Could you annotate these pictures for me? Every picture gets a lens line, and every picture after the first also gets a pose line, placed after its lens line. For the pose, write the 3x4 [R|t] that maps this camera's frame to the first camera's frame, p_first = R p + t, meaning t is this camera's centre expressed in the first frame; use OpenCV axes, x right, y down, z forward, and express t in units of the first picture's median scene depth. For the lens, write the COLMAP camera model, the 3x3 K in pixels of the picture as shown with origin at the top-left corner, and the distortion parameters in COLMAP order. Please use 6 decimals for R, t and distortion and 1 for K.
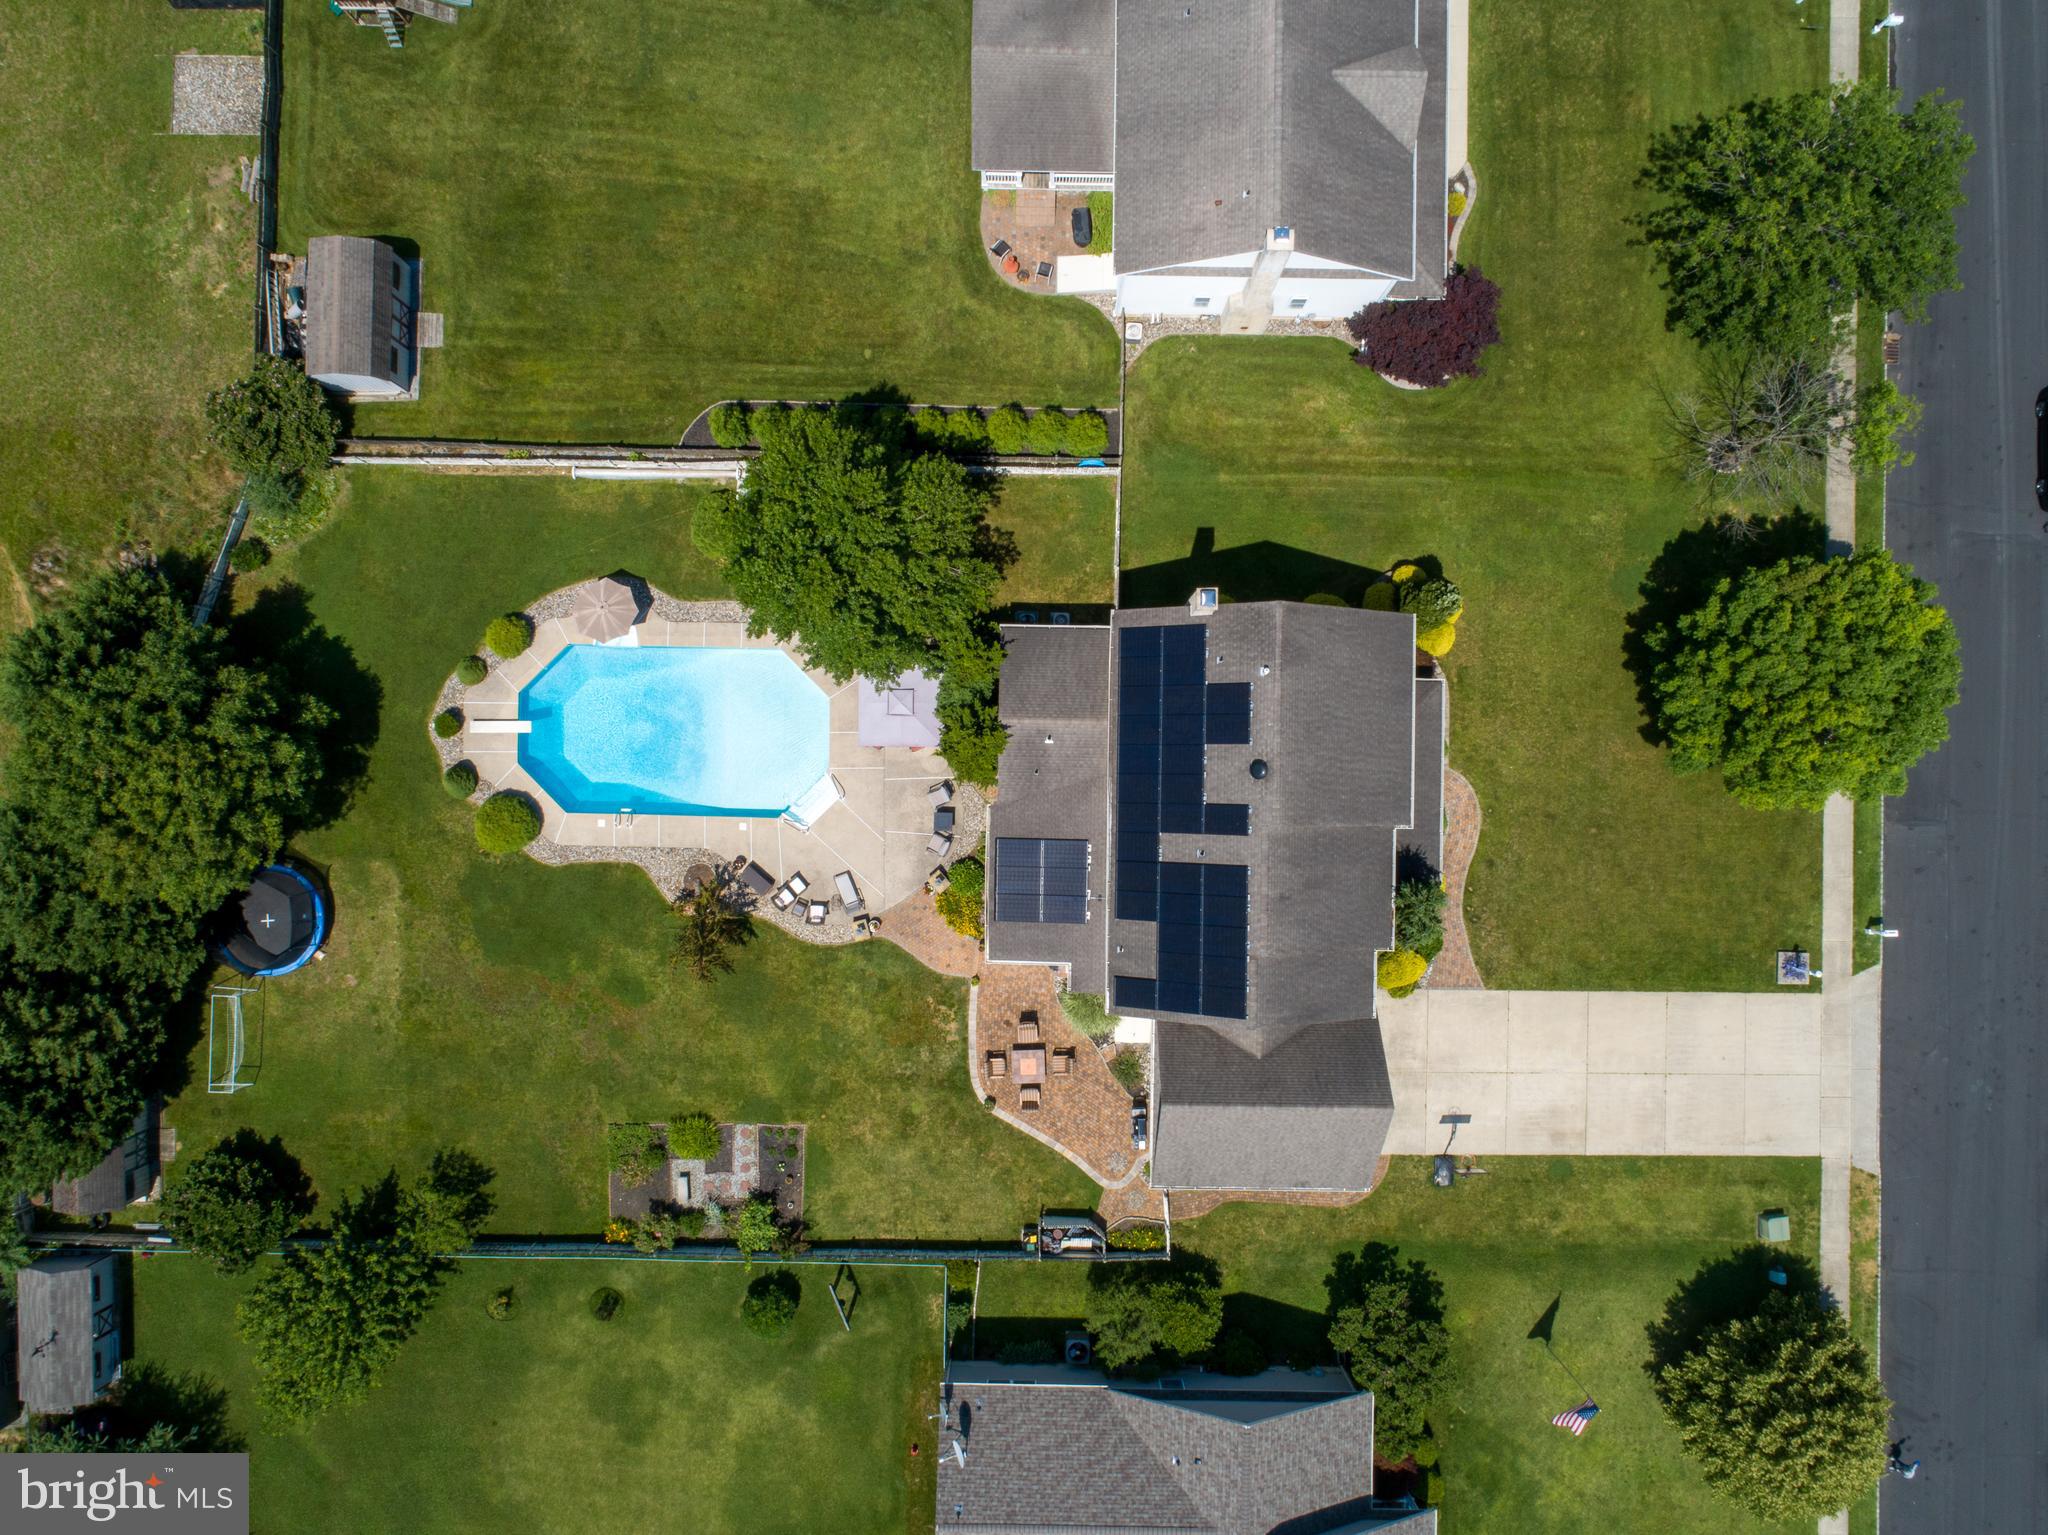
lens RADIAL K [[1551.1, 0, 1028.8], [0, 1551.1, 767.7], [0, 0, 1]] dist [-0.017324, 0.004857]
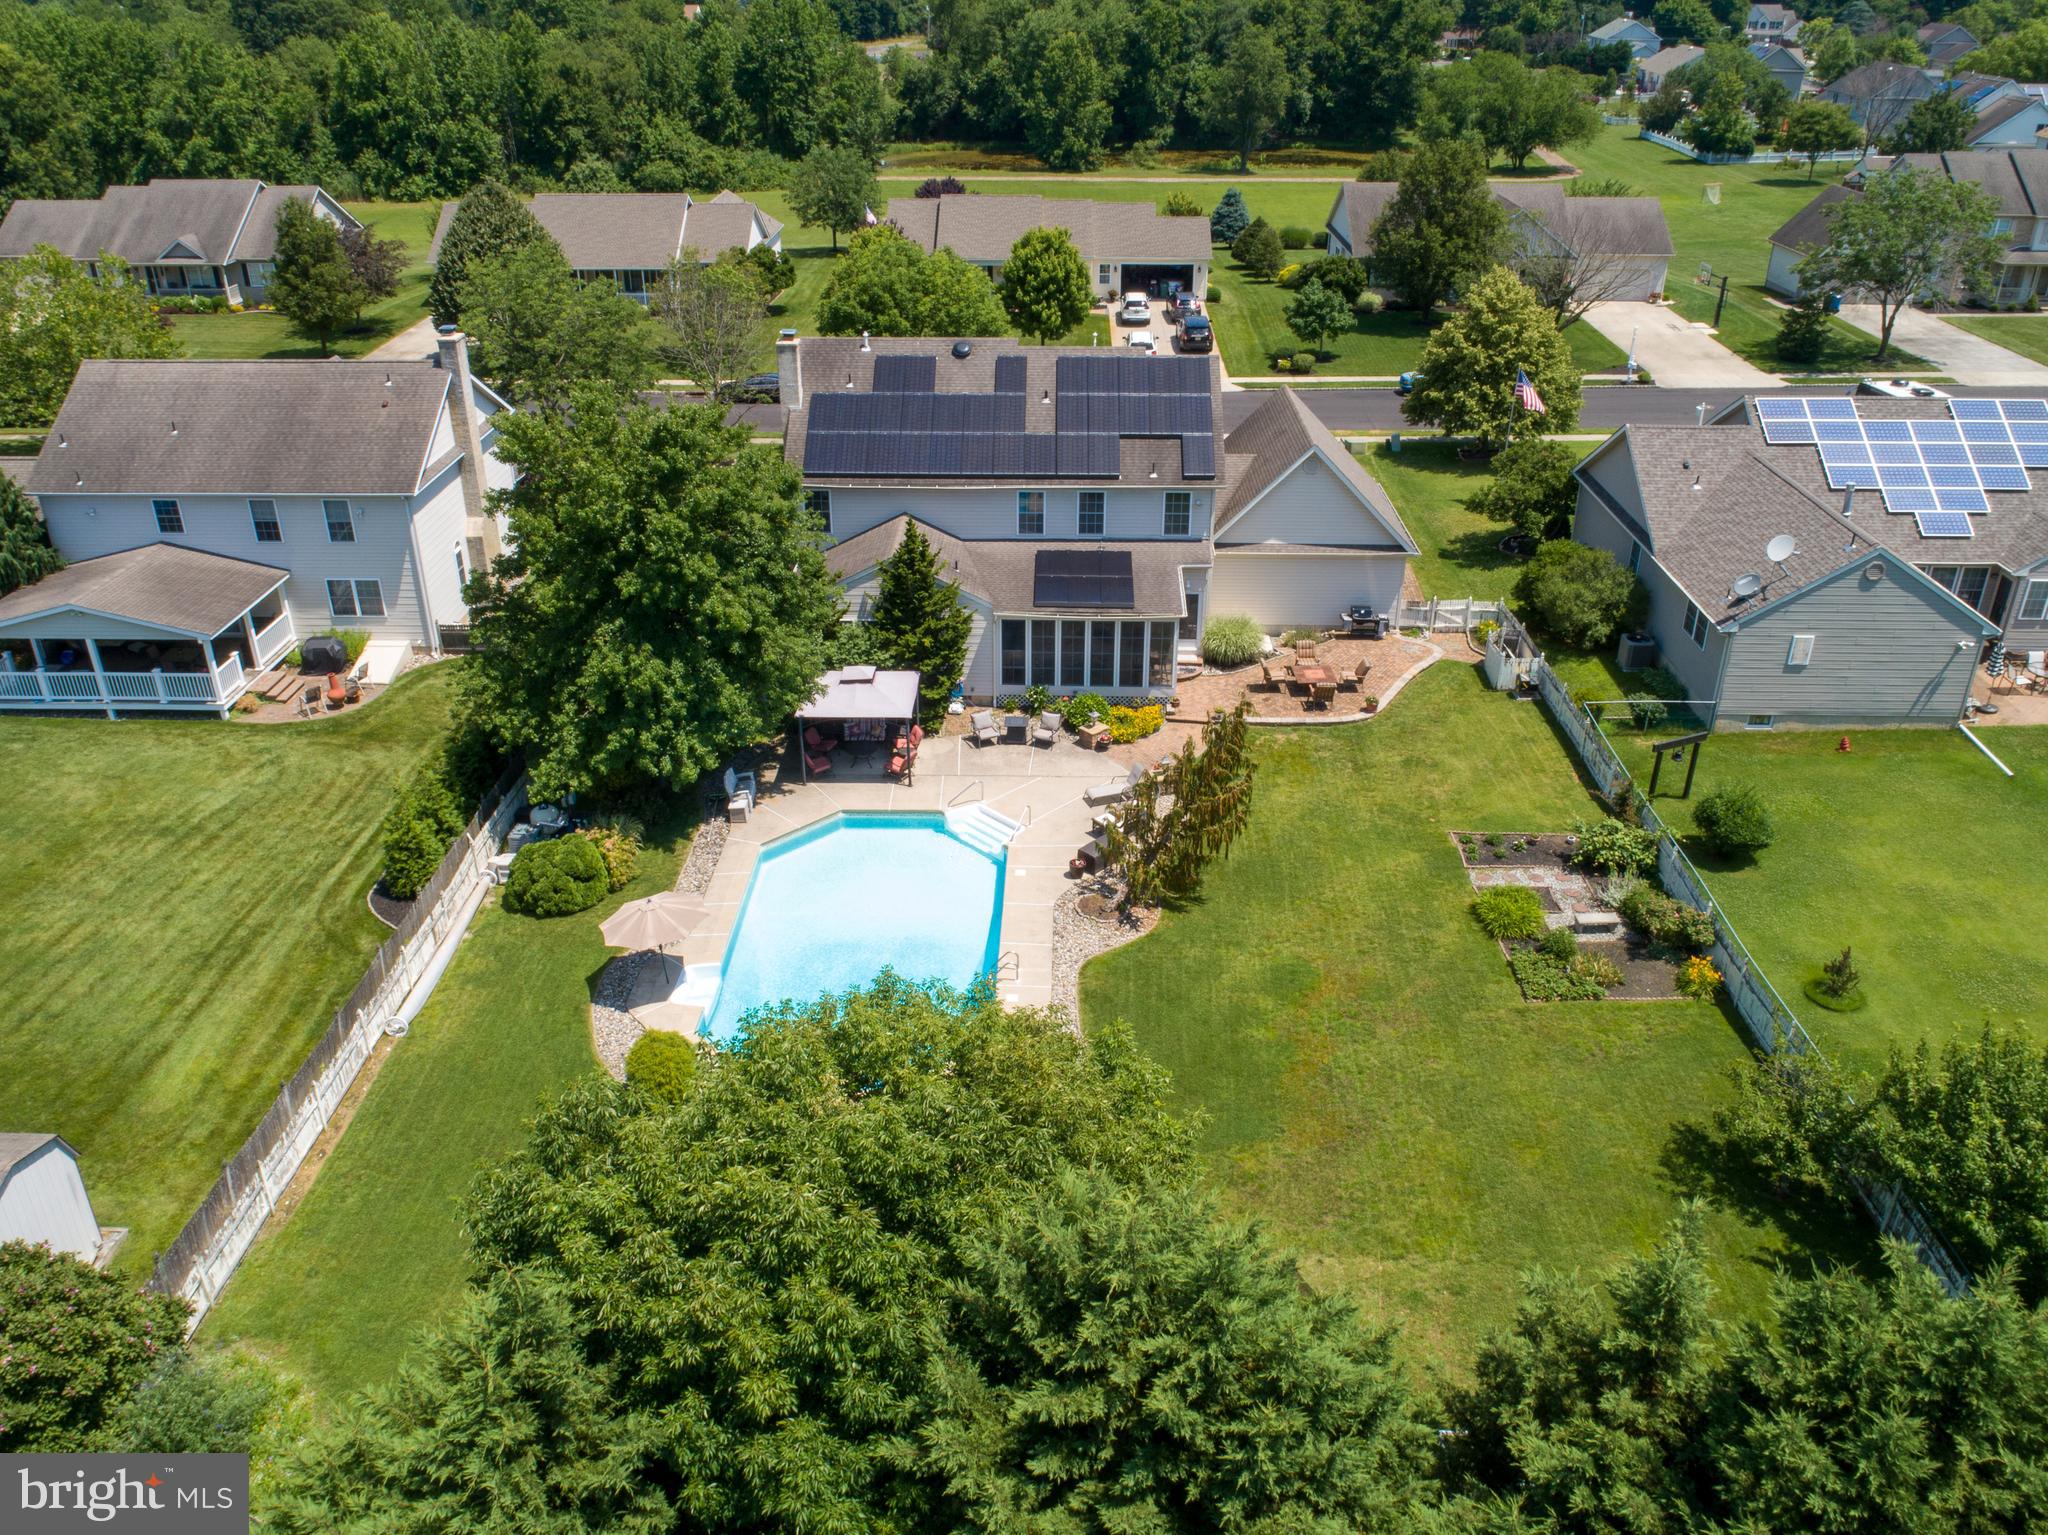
lens RADIAL K [[1614.9, 0, 1030.7], [0, 1614.9, 758.0], [0, 0, 1]] dist [-0.017381, 0.004955]
pose [[0.007849, -0.448454, 0.893771, -0.776848], [0.999957, 0.007849, -0.004843, 0.045237], [-0.004843, 0.893771, 0.448497, 0.646715]]
